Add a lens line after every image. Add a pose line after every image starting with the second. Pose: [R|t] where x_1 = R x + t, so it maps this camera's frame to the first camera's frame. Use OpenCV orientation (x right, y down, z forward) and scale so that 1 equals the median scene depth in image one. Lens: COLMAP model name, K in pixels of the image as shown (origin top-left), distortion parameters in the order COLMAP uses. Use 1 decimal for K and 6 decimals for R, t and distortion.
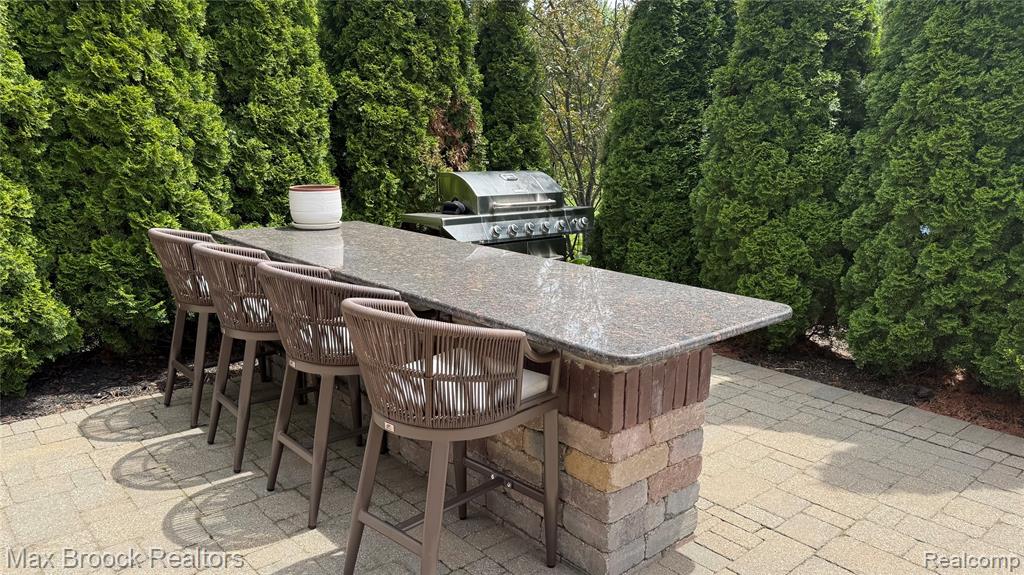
lens RADIAL K [[701.3, 0, 513.9], [0, 701.3, 286.9], [0, 0, 1]] dist [-0.005532, -0.005856]
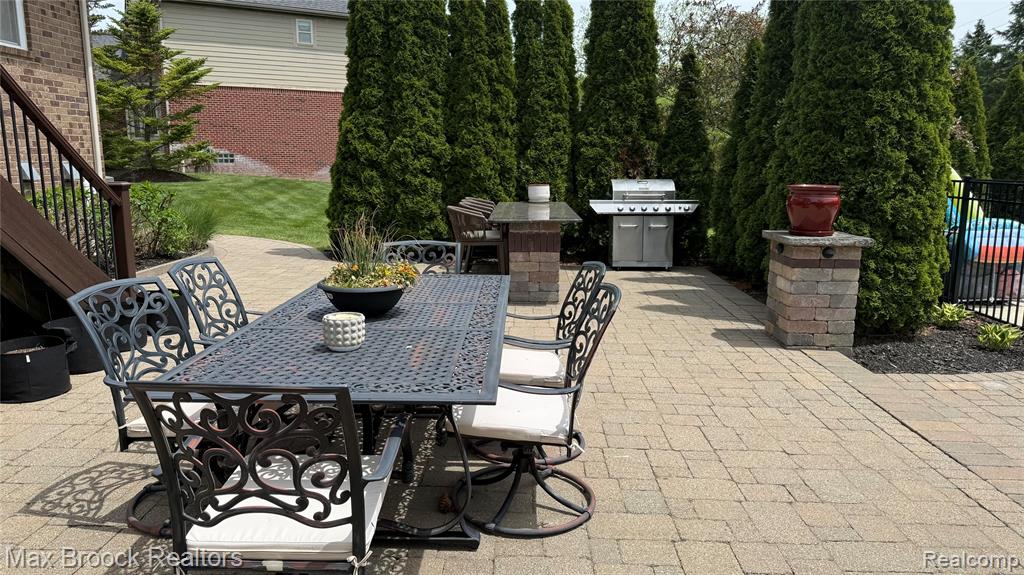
lens RADIAL K [[701.3, 0, 511.4], [0, 701.3, 288.5], [0, 0, 1]] dist [-0.005532, -0.005856]
pose [[0.711777, 0.096379, -0.695762, 1.256486], [-0.134210, 0.990953, -0.000029, 0.201521], [0.689465, 0.093399, 0.718272, -0.665290]]
